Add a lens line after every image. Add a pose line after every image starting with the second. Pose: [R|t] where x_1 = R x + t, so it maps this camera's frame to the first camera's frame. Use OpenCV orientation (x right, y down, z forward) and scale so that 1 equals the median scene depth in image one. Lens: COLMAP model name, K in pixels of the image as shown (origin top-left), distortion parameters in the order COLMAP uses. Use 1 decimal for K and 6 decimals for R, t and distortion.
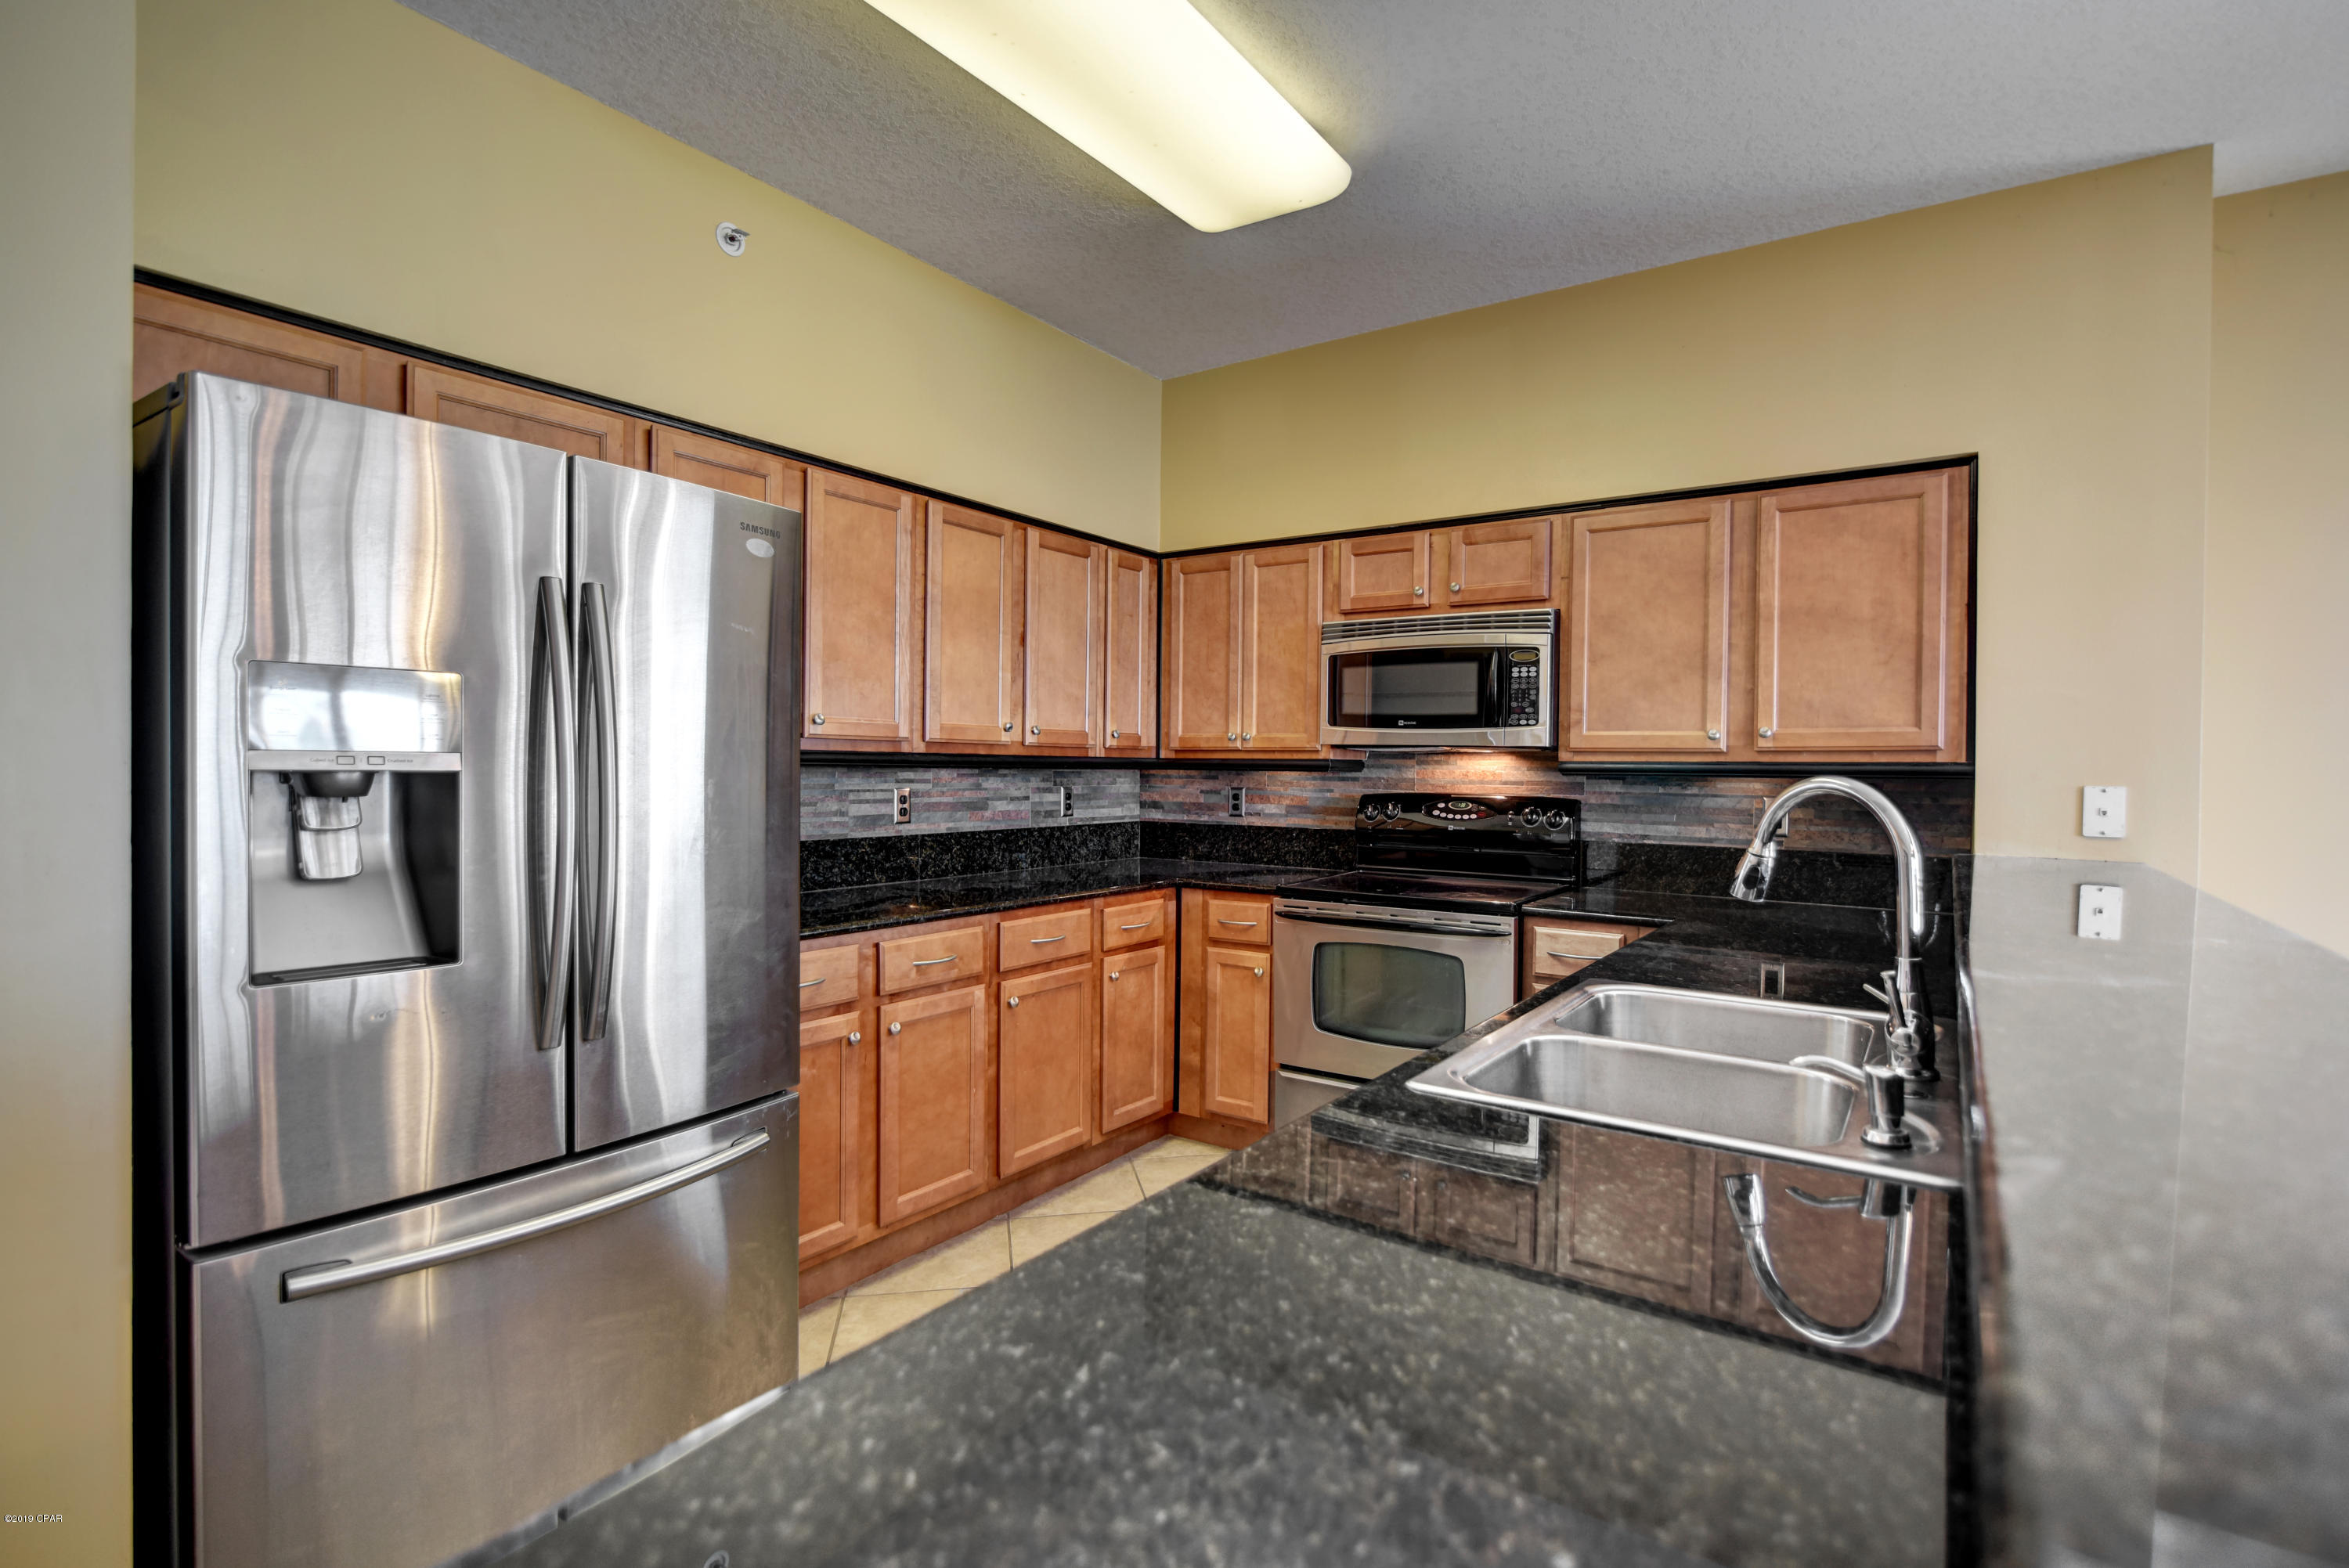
lens RADIAL K [[1101.4, 0, 1169.9], [0, 1101.4, 776.2], [0, 0, 1]] dist [-0.019054, 0.002056]
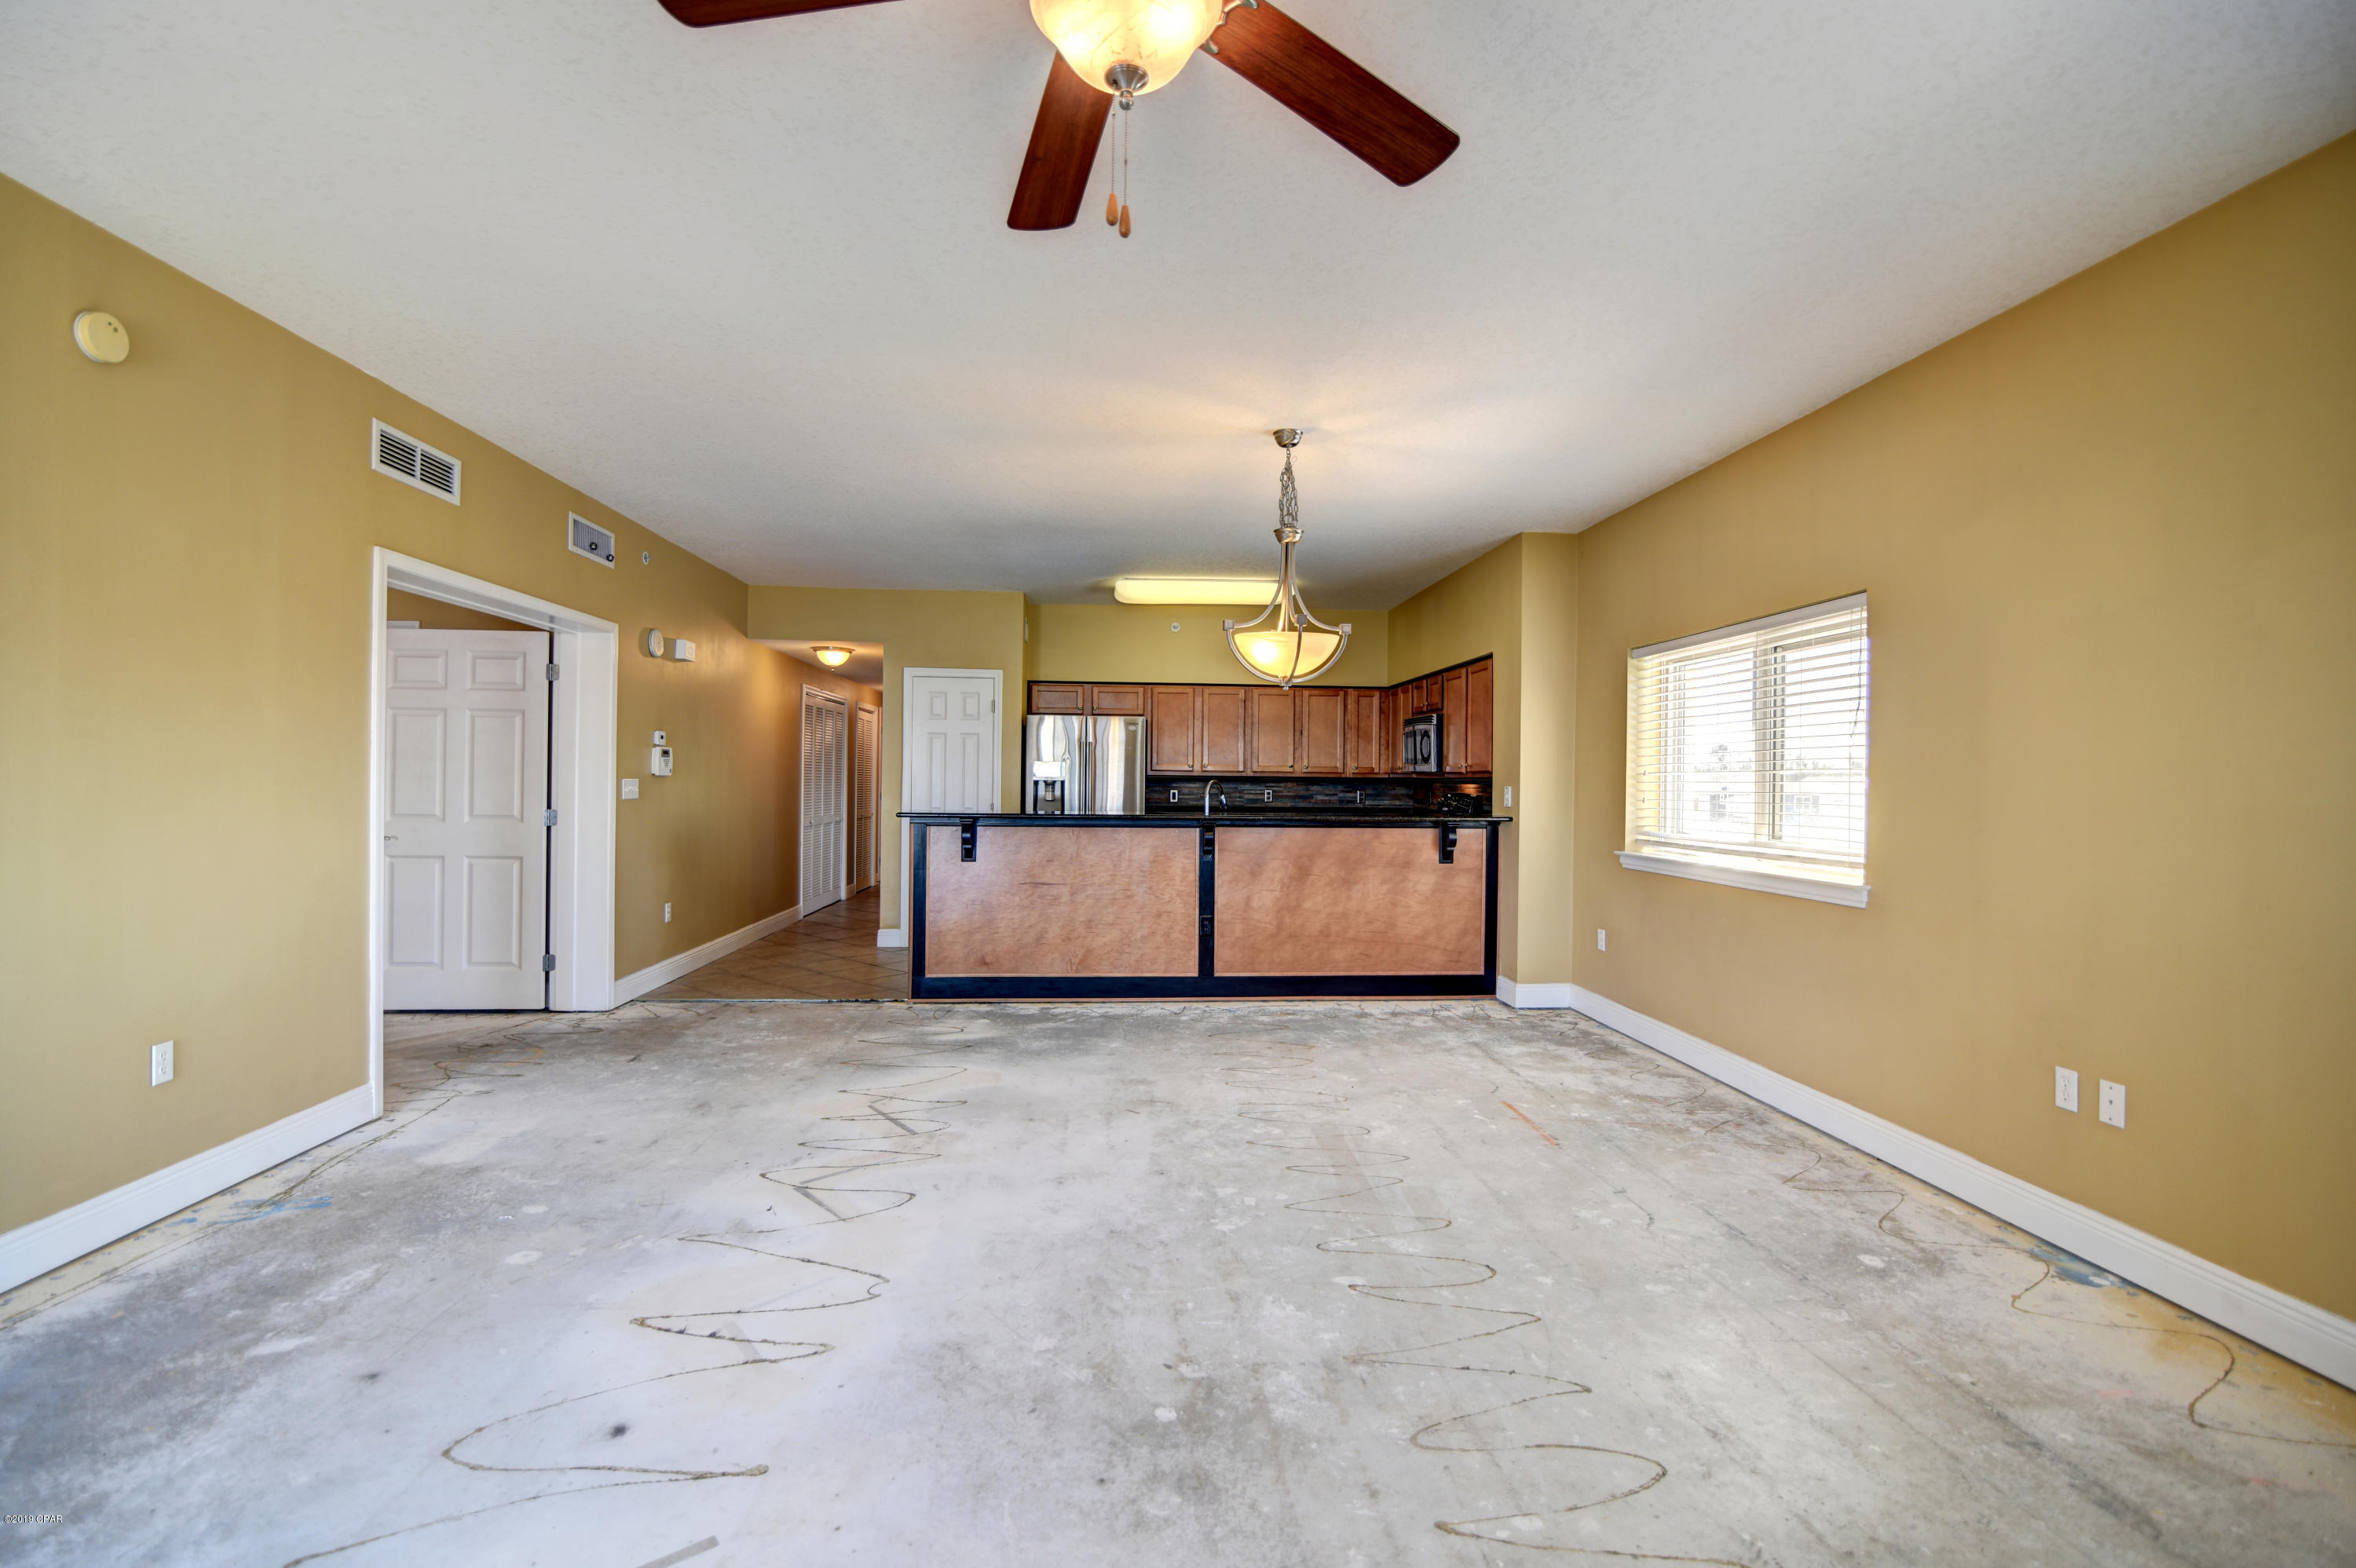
lens RADIAL K [[1104.7, 0, 1173.4], [0, 1104.7, 776.2], [0, 0, 1]] dist [-0.019054, 0.002056]
pose [[0.634107, -0.007800, -0.773206, 1.669658], [-0.013701, 0.999679, -0.021320, 0.039233], [0.773124, 0.024113, 0.633796, -0.881574]]
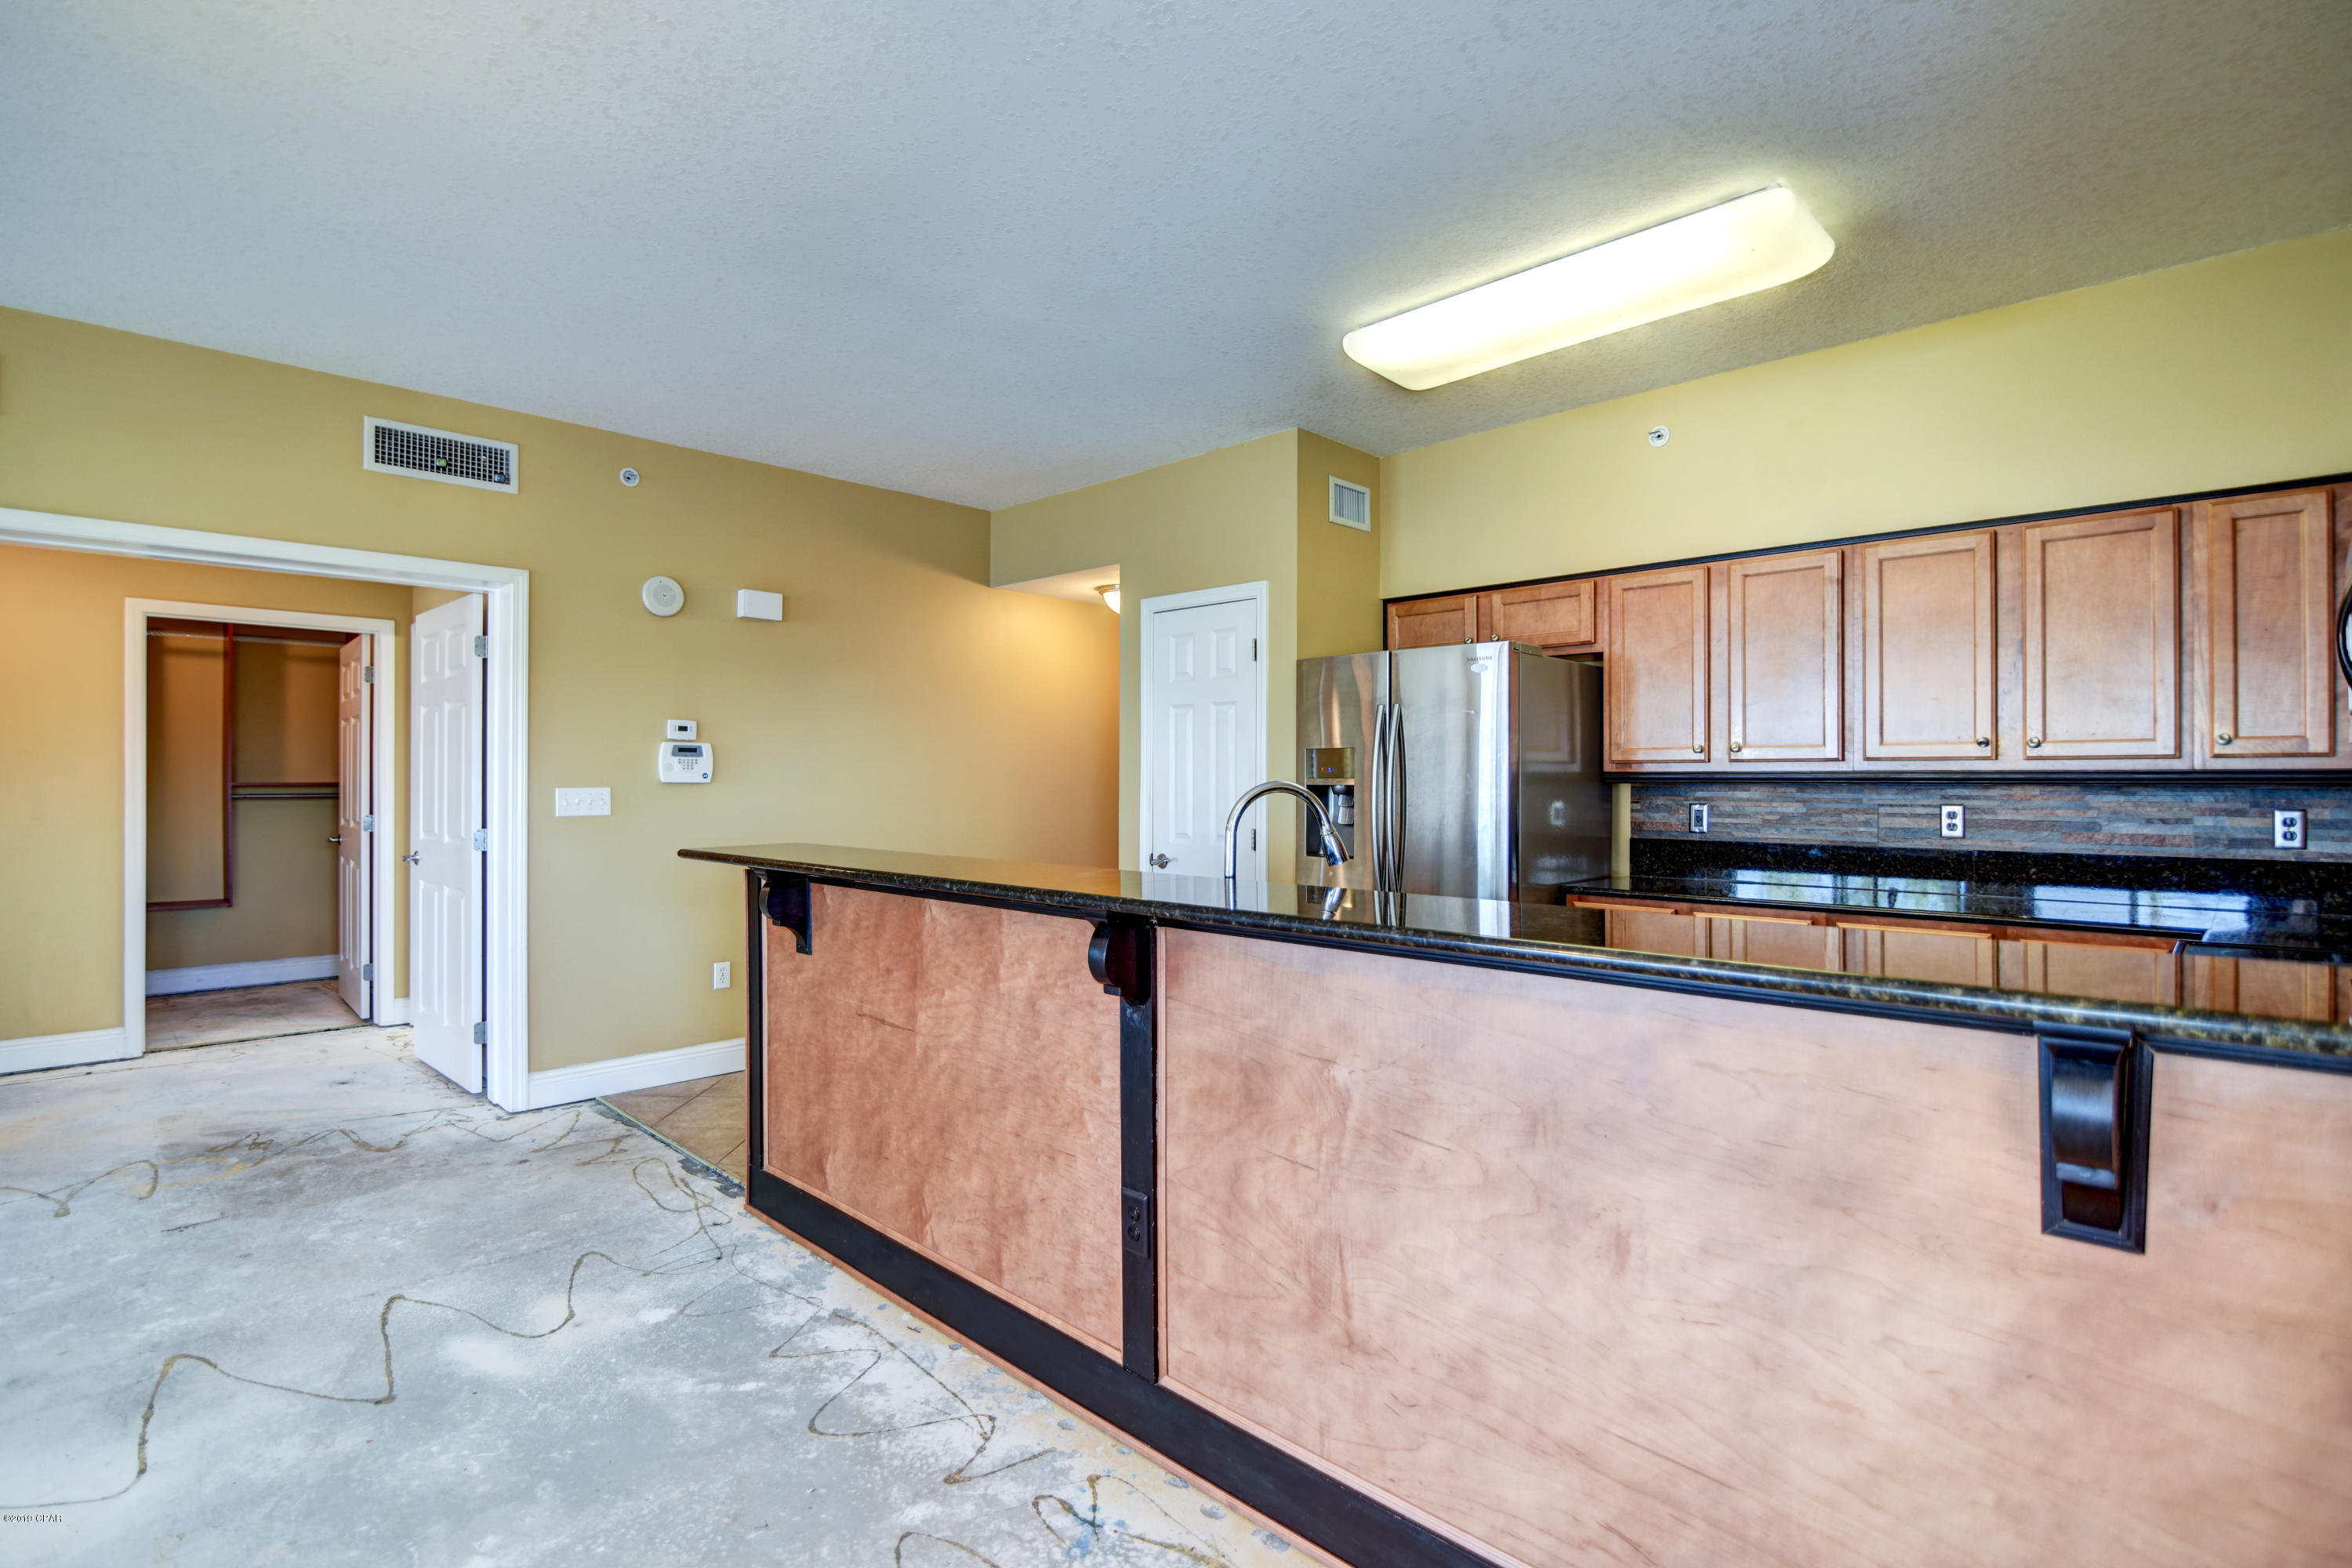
lens RADIAL K [[1118.6, 0, 1176.0], [0, 1118.6, 784.0], [0, 0, 1]] dist [-0.017724, 0.000452]
pose [[-0.151768, -0.012616, -0.988336, 0.896355], [-0.017356, 0.999798, -0.010097, 0.014708], [0.988264, 0.015621, -0.151957, 0.415075]]
